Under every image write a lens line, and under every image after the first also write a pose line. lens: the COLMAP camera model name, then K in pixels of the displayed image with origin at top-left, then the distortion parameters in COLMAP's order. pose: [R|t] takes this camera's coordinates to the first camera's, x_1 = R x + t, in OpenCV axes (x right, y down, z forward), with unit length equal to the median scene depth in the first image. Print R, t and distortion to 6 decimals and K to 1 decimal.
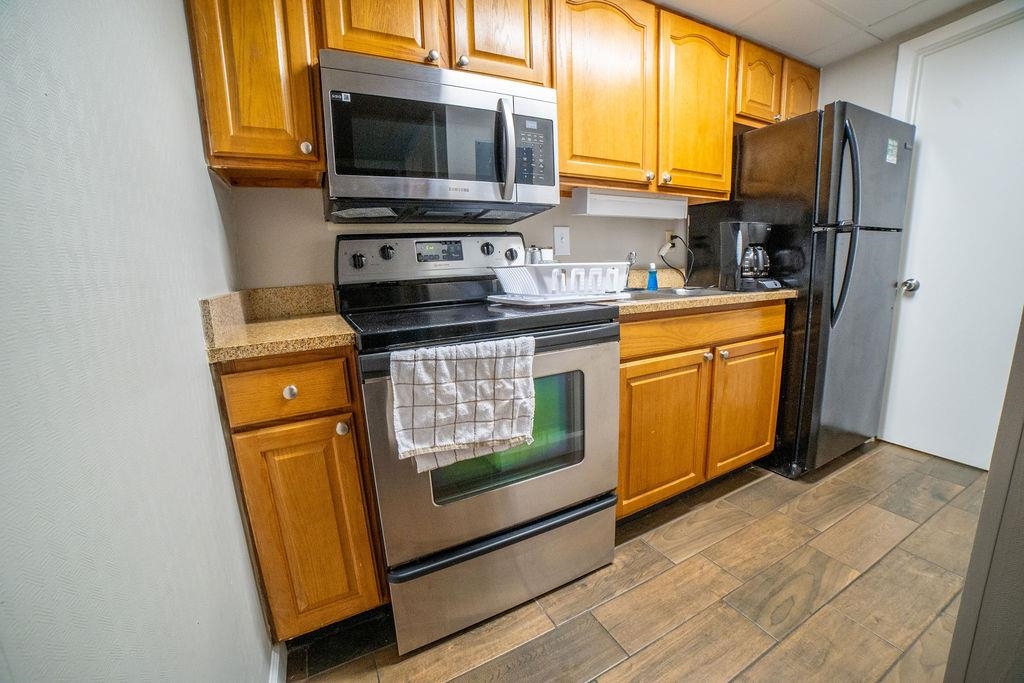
lens RADIAL K [[407.8, 0, 511.7], [0, 407.8, 340.8], [0, 0, 1]] dist [-0.106701, 0.034869]
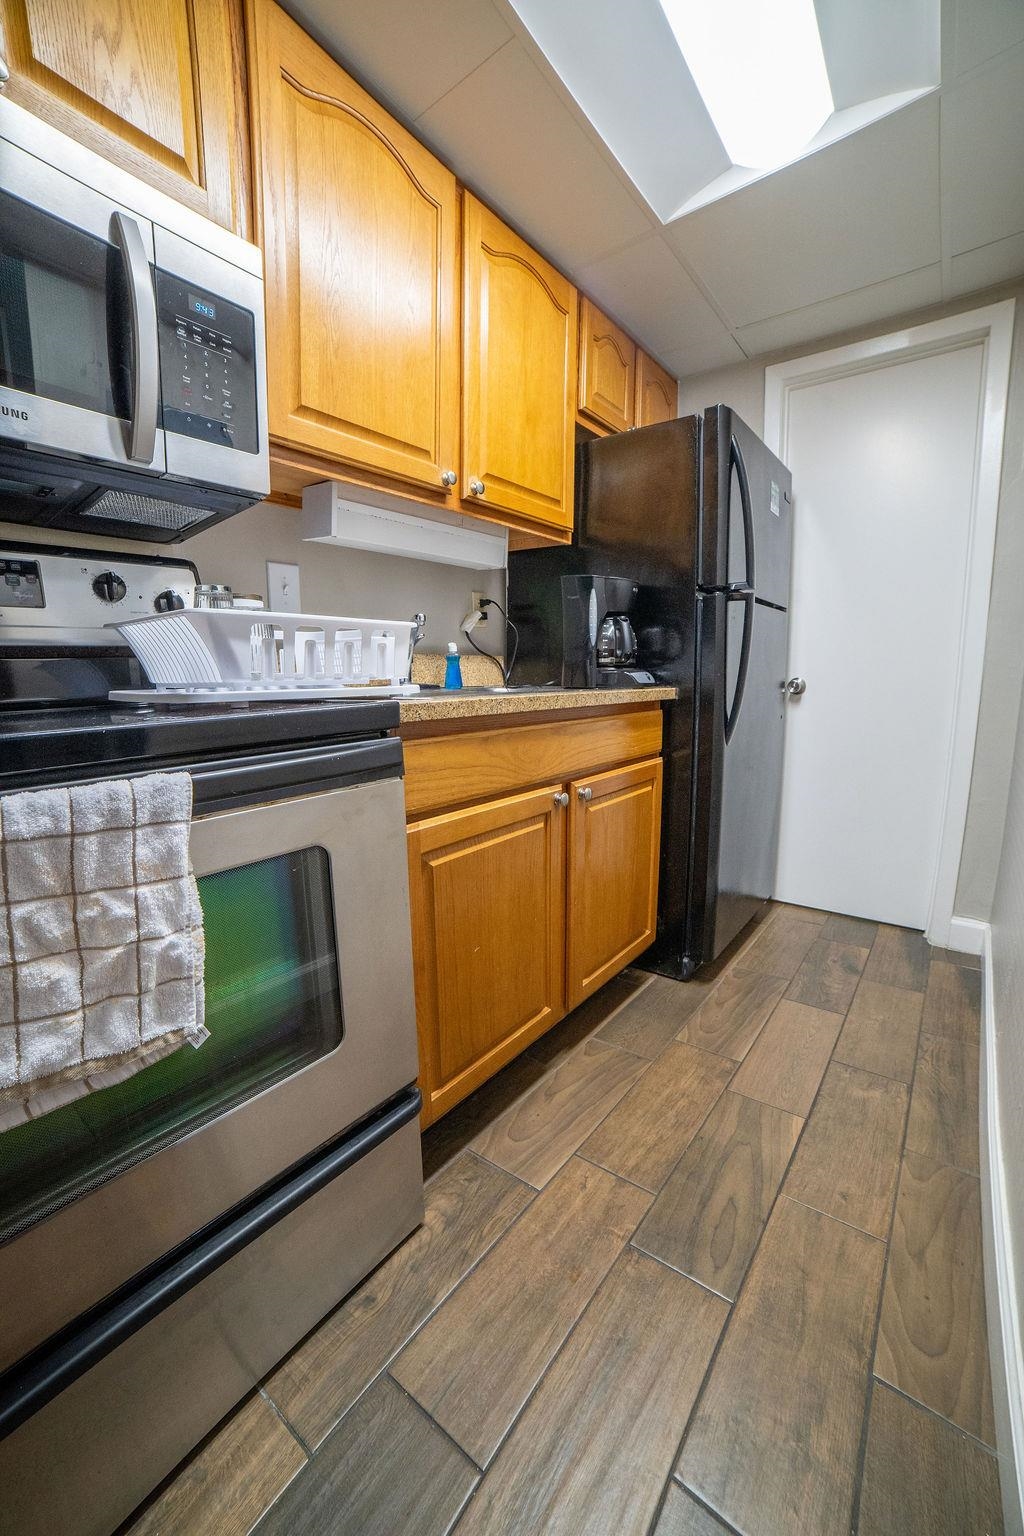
lens RADIAL K [[611.9, 0, 510.6], [0, 611.9, 770.1], [0, 0, 1]] dist [-0.105766, 0.032986]
pose [[0.902359, -0.039144, 0.429203, 0.058349], [0.050499, 0.998610, -0.015094, 0.008032], [-0.428015, 0.035295, 0.903082, 0.241293]]
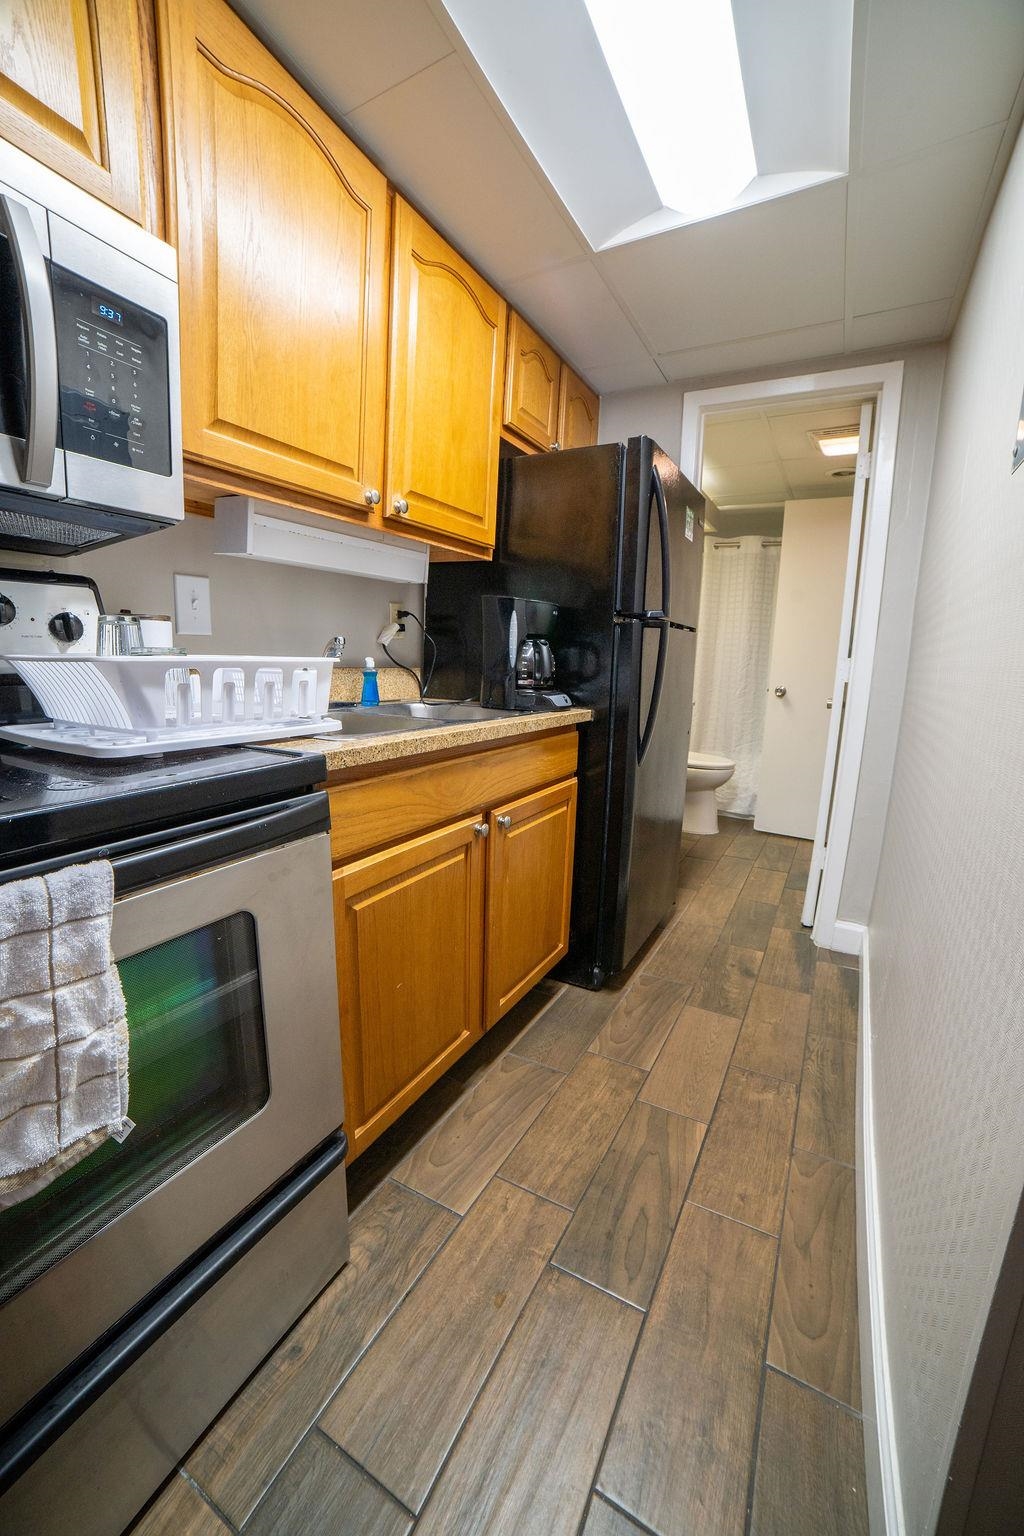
lens RADIAL K [[611.9, 0, 510.6], [0, 611.9, 770.1], [0, 0, 1]] dist [-0.105766, 0.032986]
pose [[0.826995, -0.041619, 0.560667, 0.040802], [0.037928, 0.999114, 0.018222, -0.057898], [-0.560929, 0.006195, 0.827841, 0.246668]]
